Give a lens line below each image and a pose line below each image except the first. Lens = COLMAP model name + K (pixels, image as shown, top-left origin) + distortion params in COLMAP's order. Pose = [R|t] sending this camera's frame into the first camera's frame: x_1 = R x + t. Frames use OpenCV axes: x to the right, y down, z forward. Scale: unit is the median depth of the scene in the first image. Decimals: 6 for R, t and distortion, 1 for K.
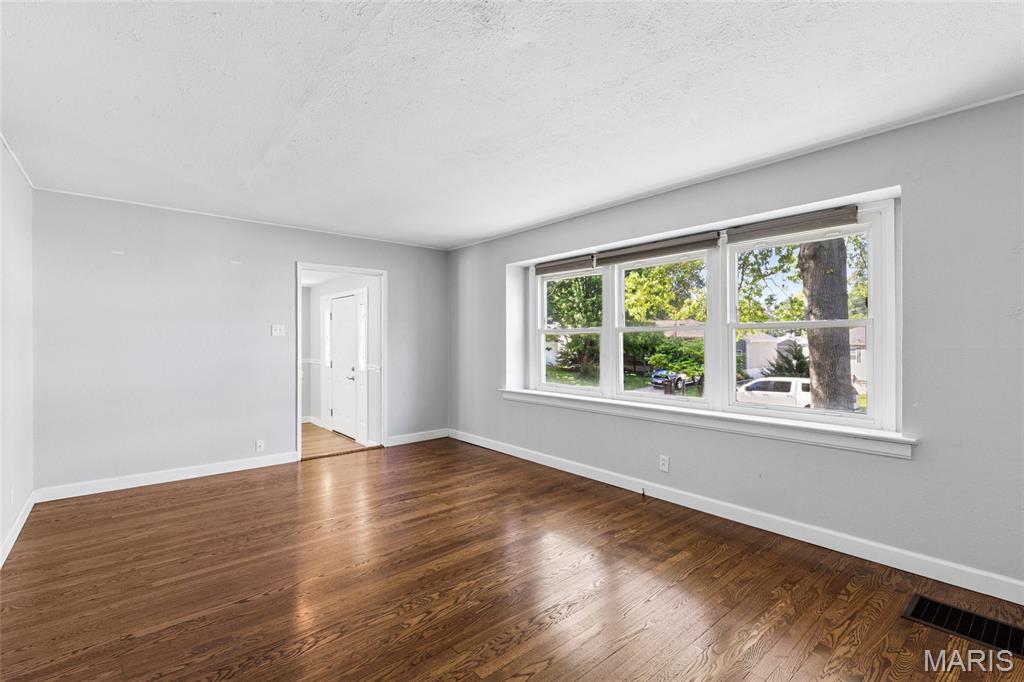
lens RADIAL K [[464.3, 0, 509.8], [0, 464.3, 341.4], [0, 0, 1]] dist [0.005693, 0.000071]
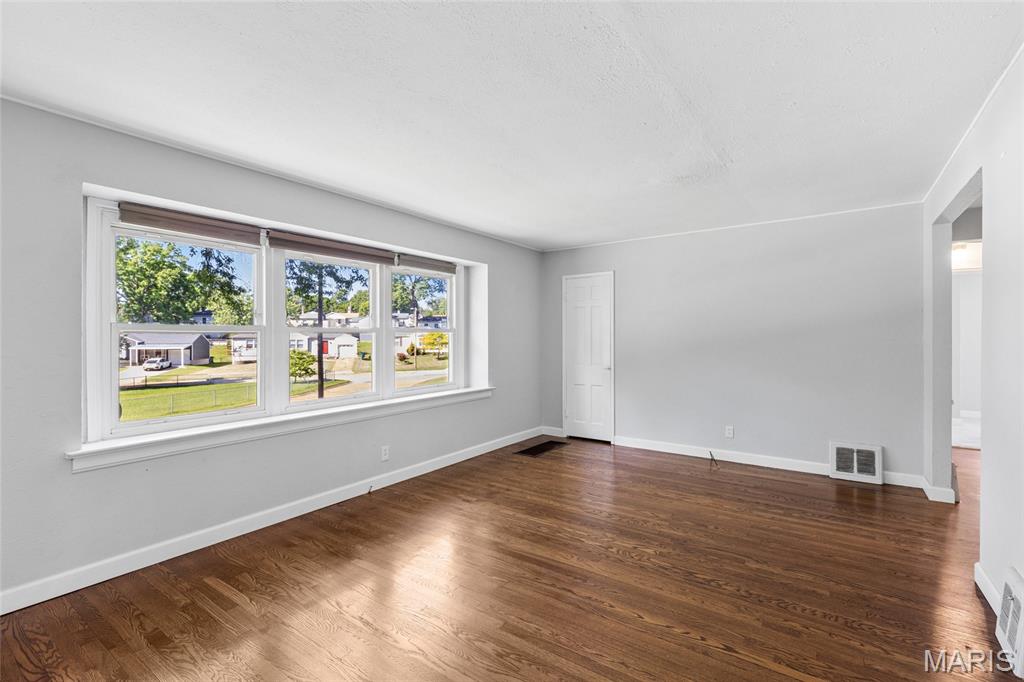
lens RADIAL K [[464.3, 0, 505.4], [0, 464.3, 342.1], [0, 0, 1]] dist [0.005693, 0.000071]
pose [[-0.249639, -0.006685, 0.968316, -0.989607], [0.009201, 0.999915, 0.009275, -0.010400], [-0.968295, 0.011225, -0.249557, 1.227489]]
